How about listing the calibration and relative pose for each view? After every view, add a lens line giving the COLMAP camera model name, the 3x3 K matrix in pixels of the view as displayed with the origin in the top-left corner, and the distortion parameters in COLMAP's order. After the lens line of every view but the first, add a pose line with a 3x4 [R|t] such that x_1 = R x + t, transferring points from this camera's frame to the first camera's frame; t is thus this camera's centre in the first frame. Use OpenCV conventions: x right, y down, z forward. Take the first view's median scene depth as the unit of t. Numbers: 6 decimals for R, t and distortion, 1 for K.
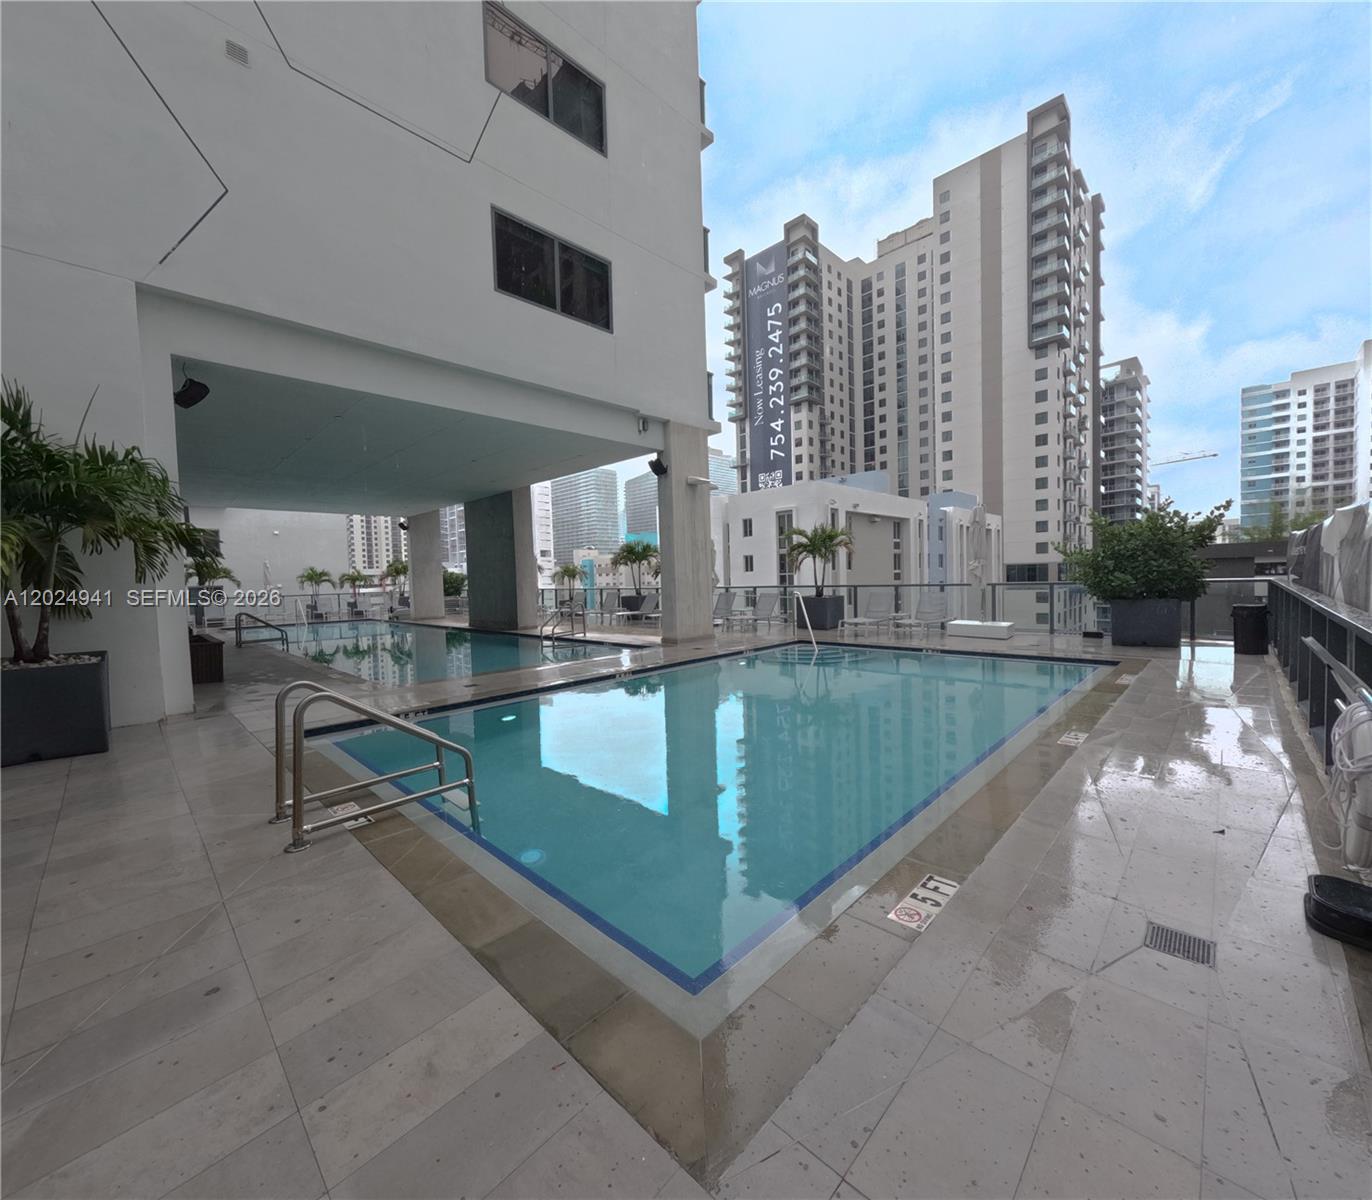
lens RADIAL K [[557.0, 0, 687.7], [0, 557.0, 597.9], [0, 0, 1]] dist [0.004431, 0.000678]
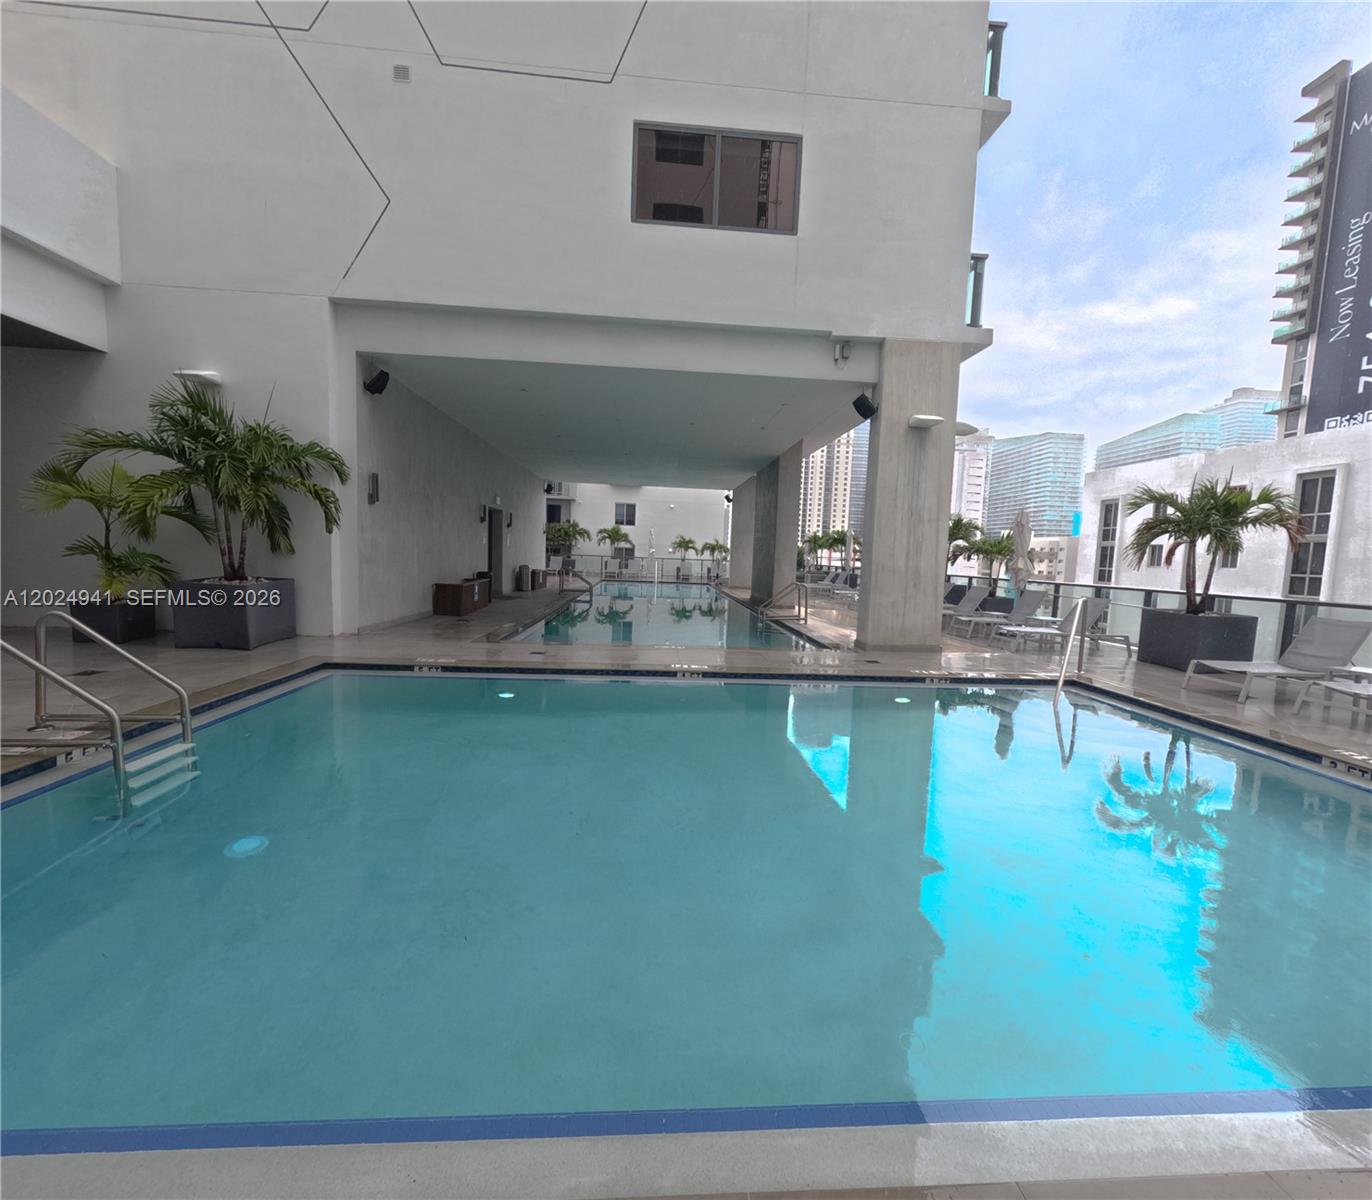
lens RADIAL K [[557.0, 0, 687.7], [0, 557.0, 597.9], [0, 0, 1]] dist [0.004431, 0.000678]
pose [[0.746145, 0.108565, -0.656873, 0.156473], [-0.082479, 0.994088, 0.070611, -0.010398], [0.660655, 0.001492, 0.750688, 0.164592]]
